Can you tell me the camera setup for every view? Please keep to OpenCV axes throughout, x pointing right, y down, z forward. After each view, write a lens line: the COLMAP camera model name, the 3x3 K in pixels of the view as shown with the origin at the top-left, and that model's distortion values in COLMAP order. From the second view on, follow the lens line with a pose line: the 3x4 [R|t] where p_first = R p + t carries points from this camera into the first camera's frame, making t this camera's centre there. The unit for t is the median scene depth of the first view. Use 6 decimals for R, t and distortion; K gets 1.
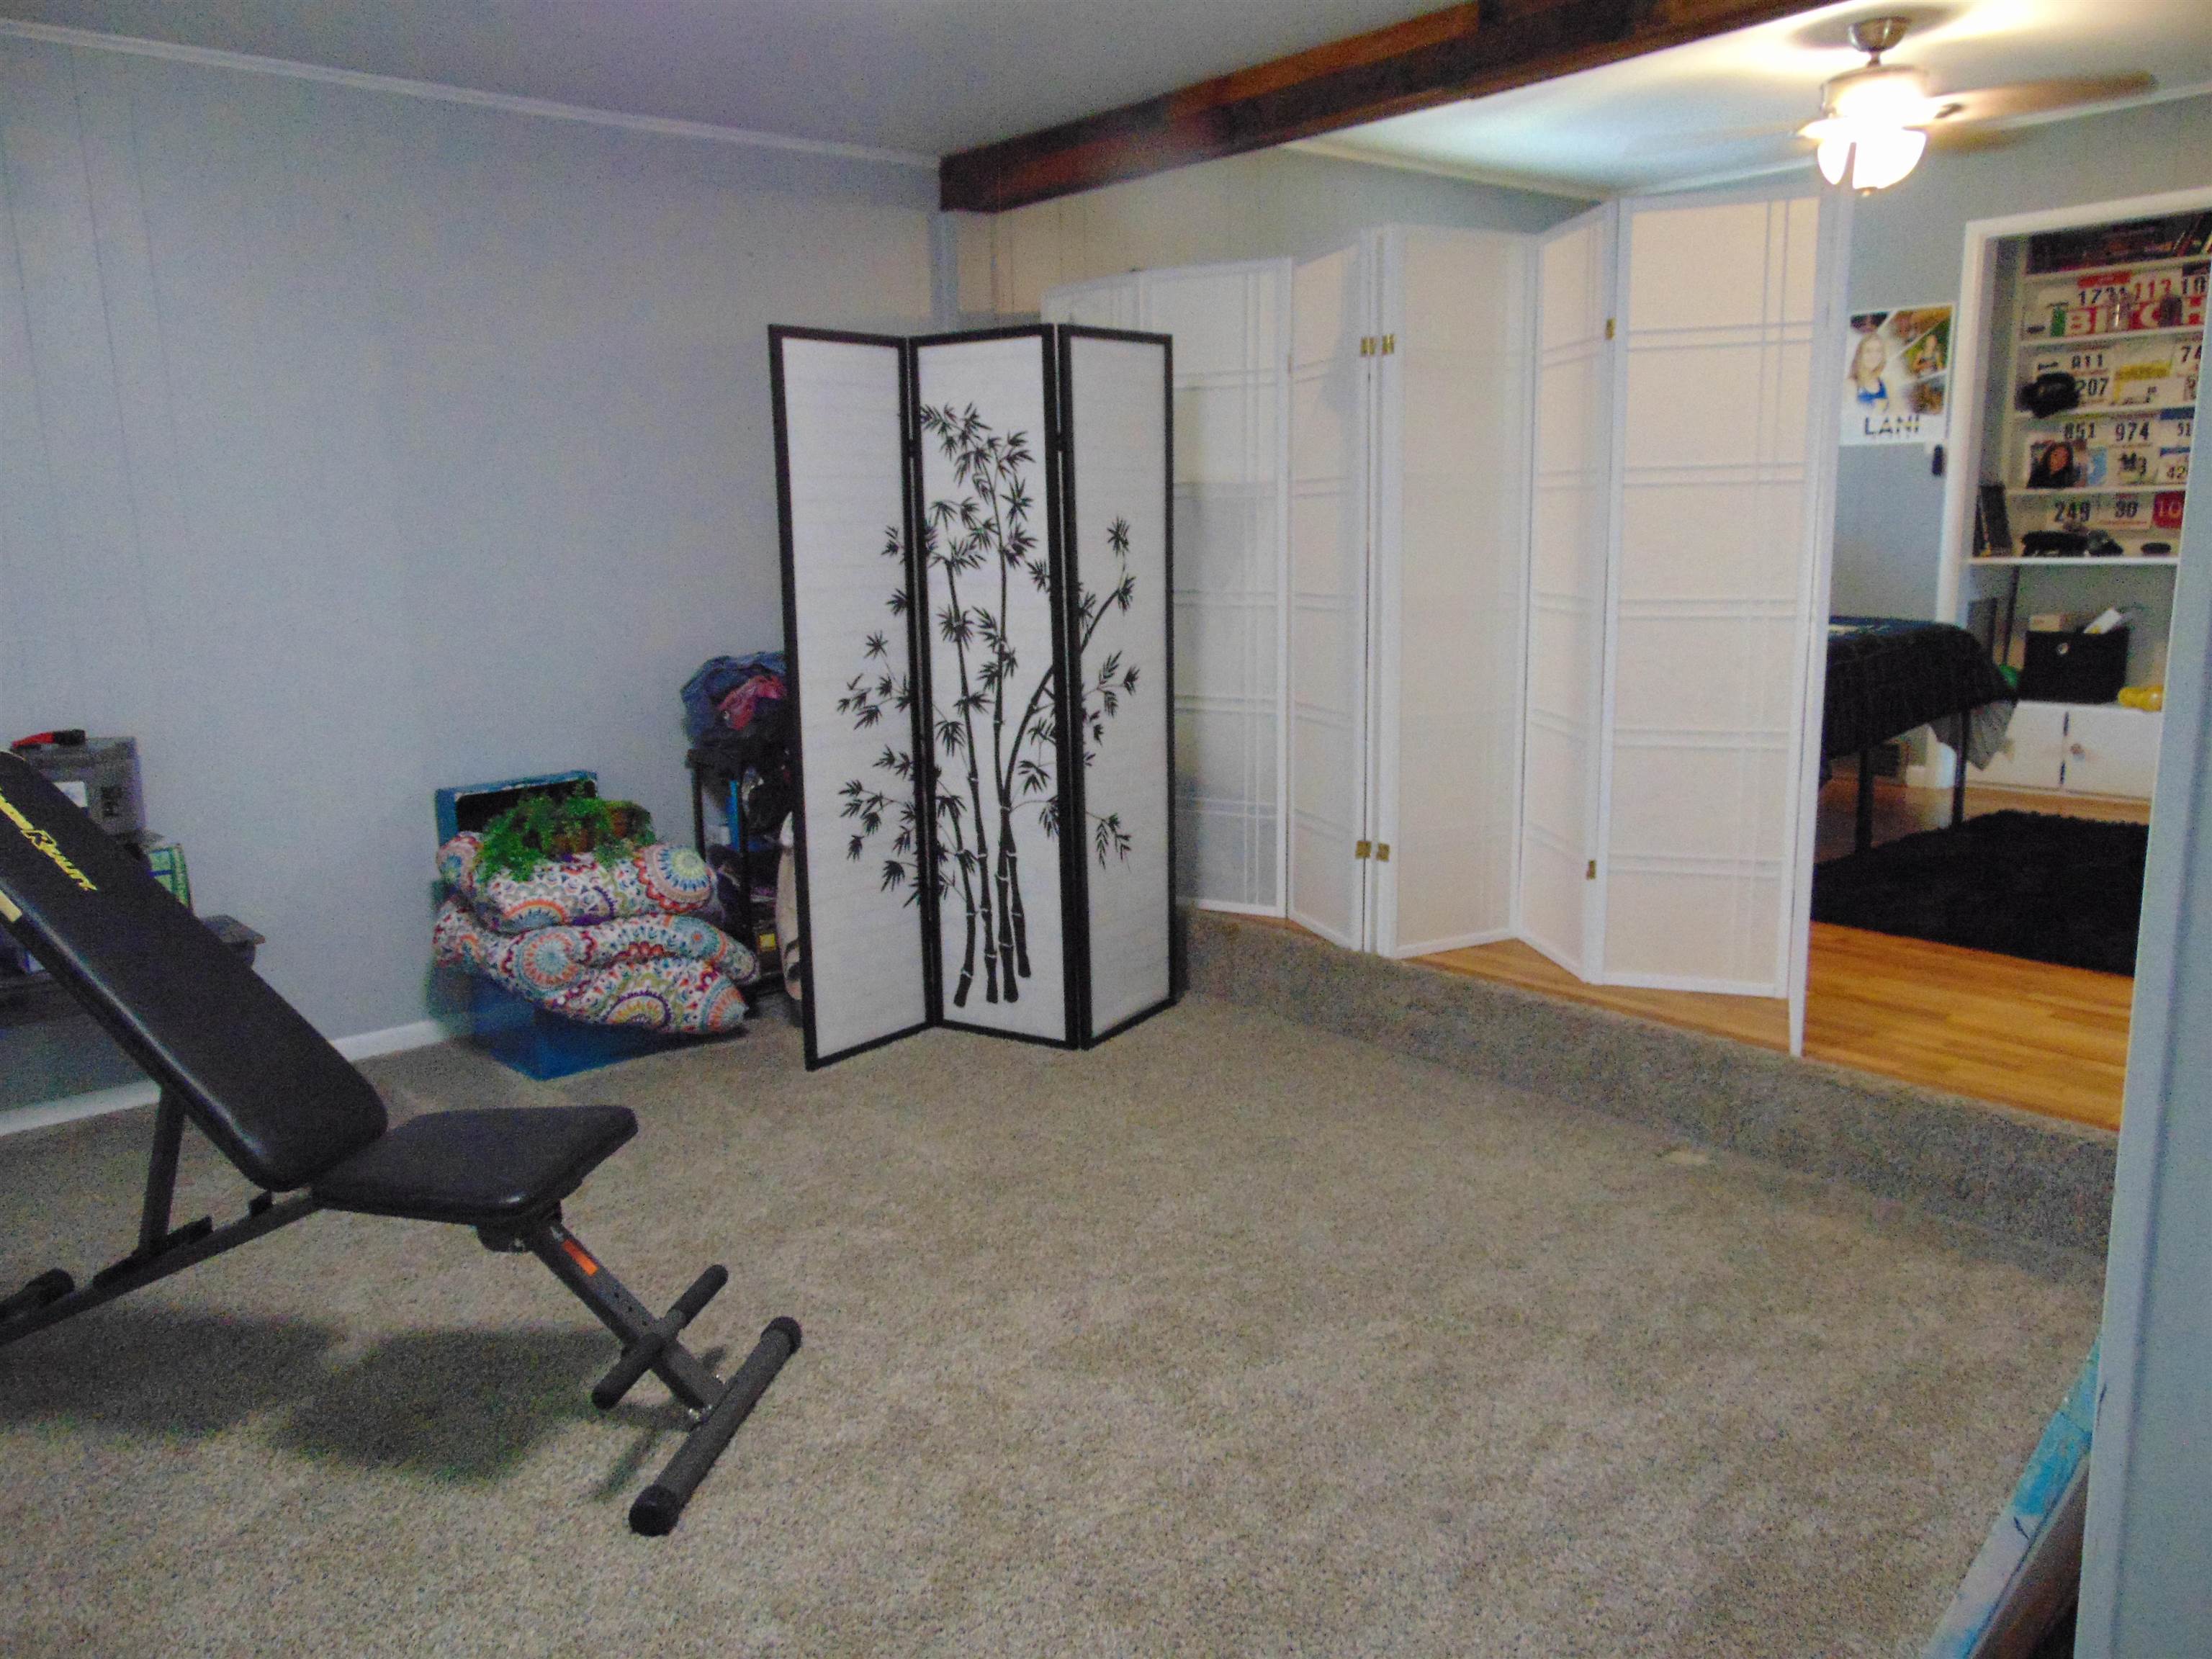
lens RADIAL K [[1641.7, 0, 1106.0], [0, 1641.7, 829.5], [0, 0, 1]] dist [0.063095, -0.042614]
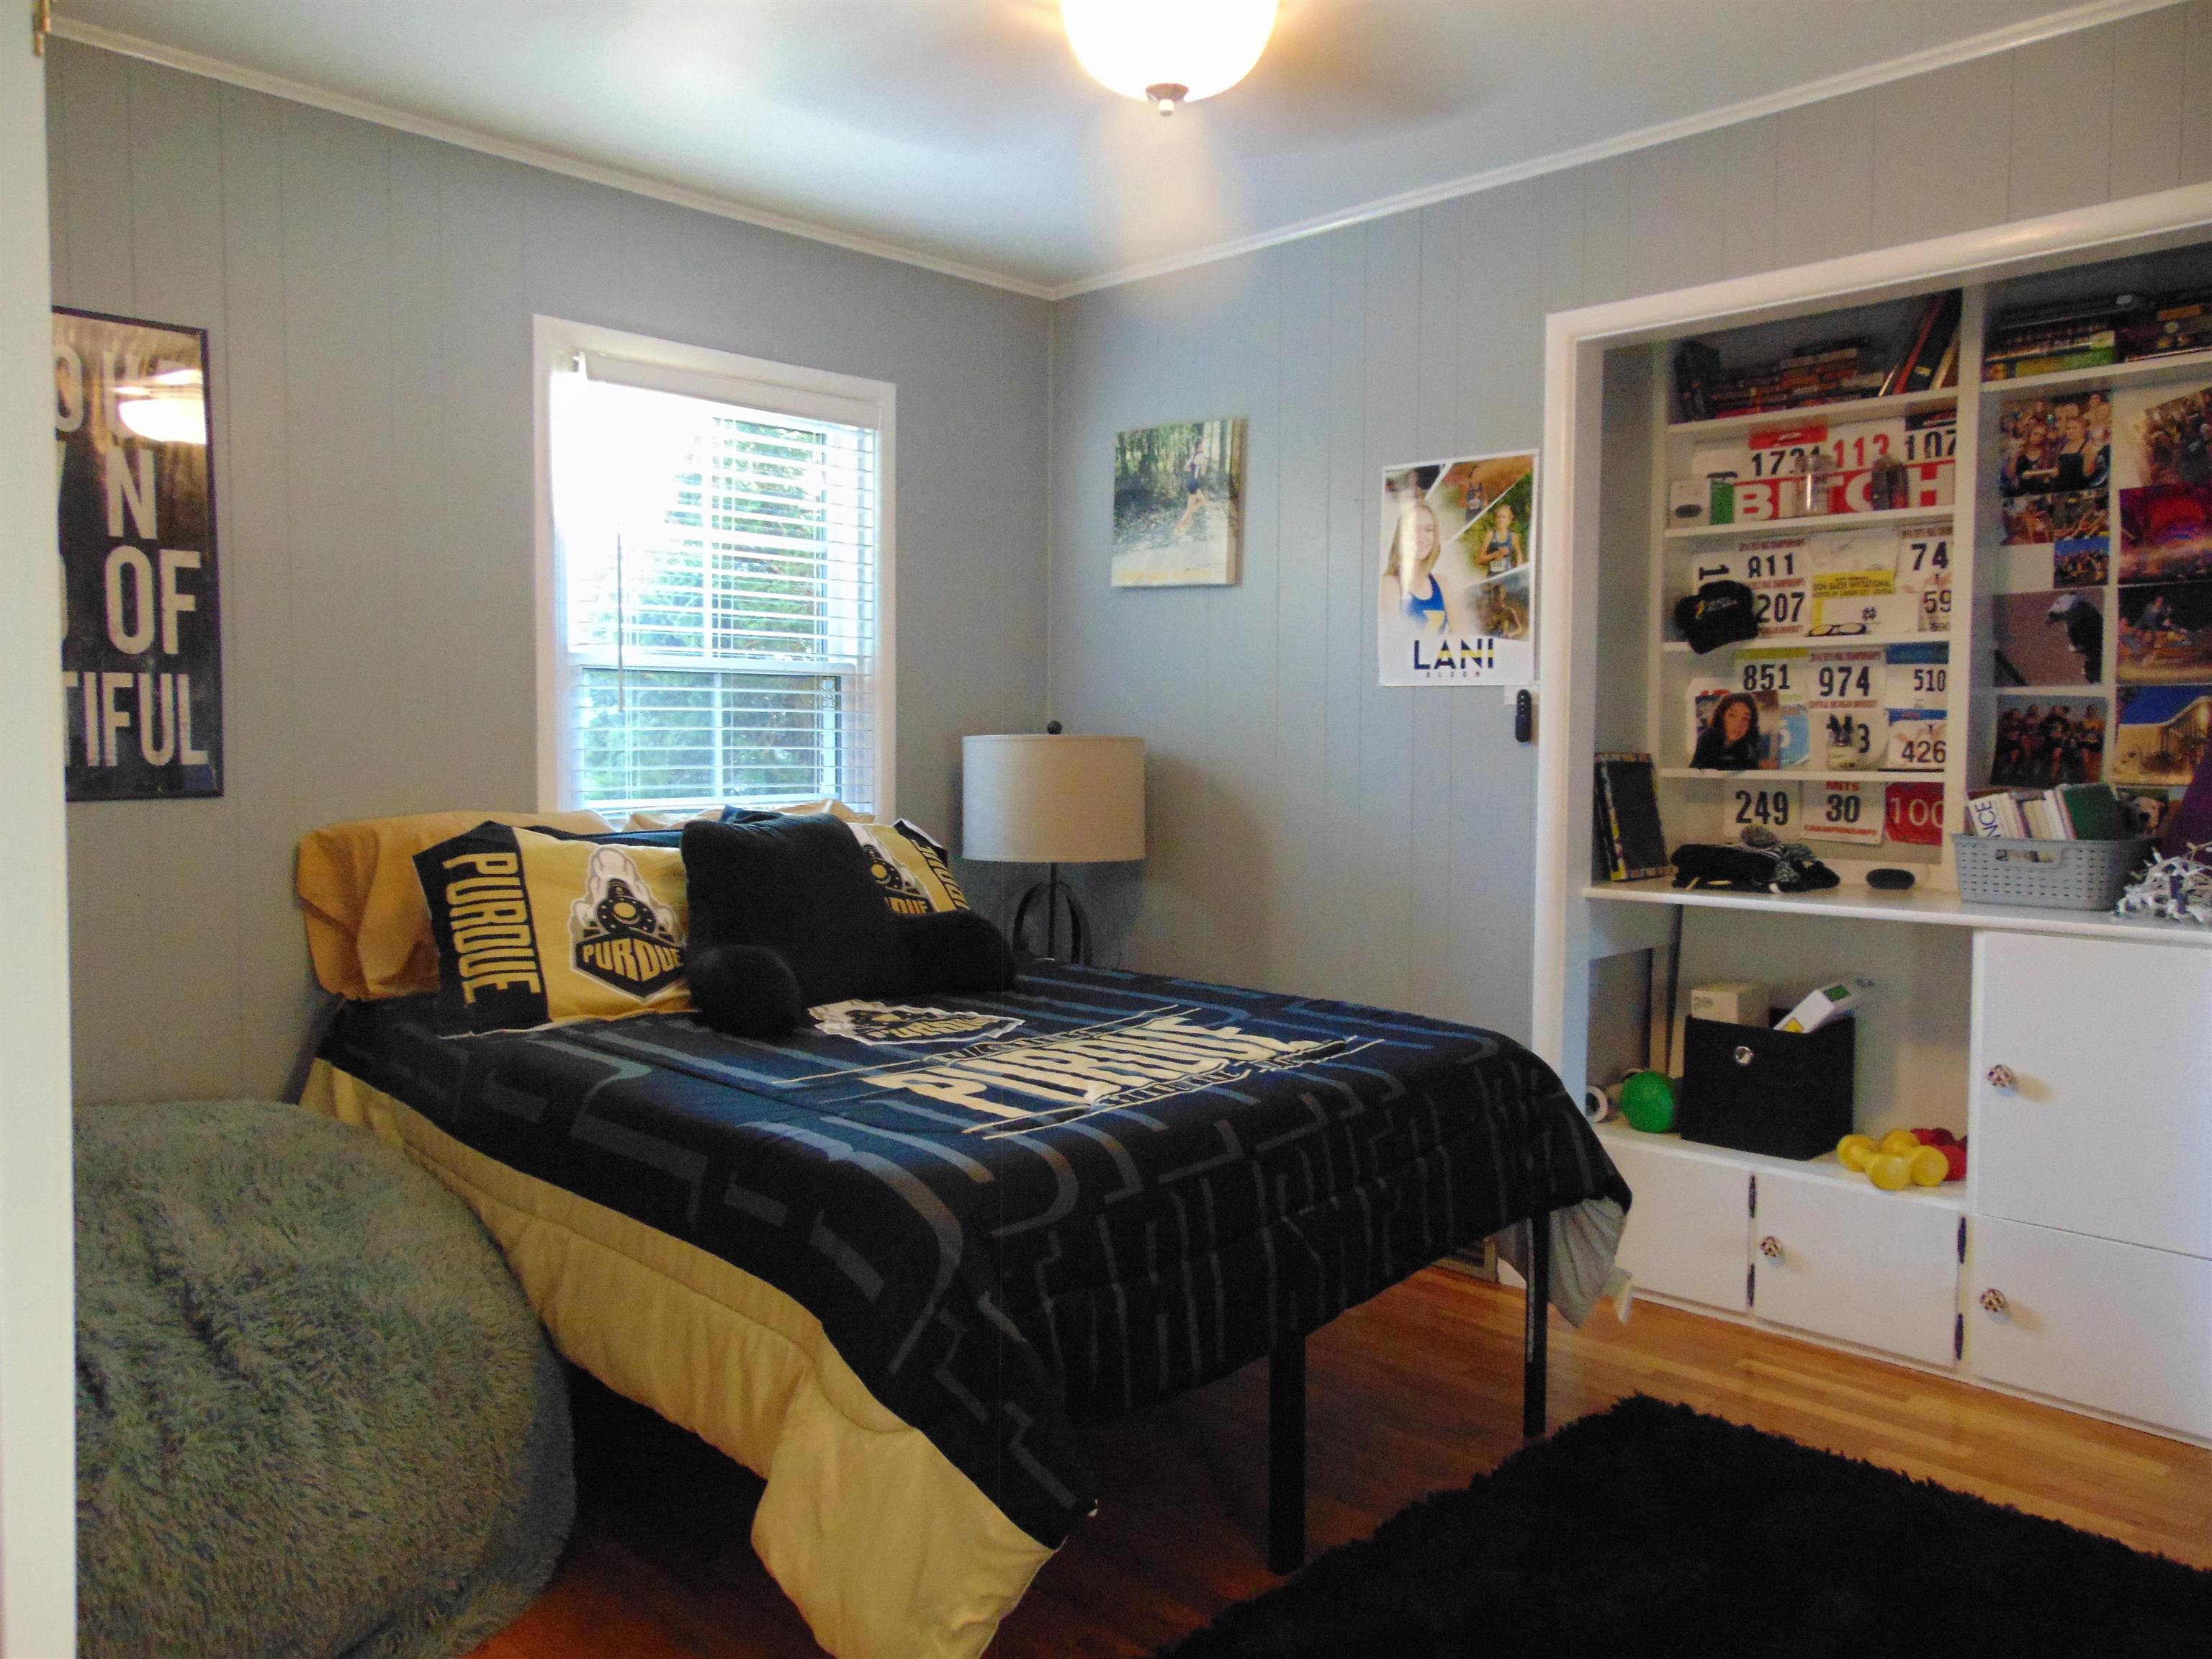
lens RADIAL K [[1640.5, 0, 1106.0], [0, 1640.5, 829.5], [0, 0, 1]] dist [-0.013865, 0.024776]
pose [[0.996243, 0.023590, 0.083325, 0.305659], [-0.012534, 0.991329, -0.130801, -0.106327], [-0.085688, 0.129265, 0.987901, 0.455725]]
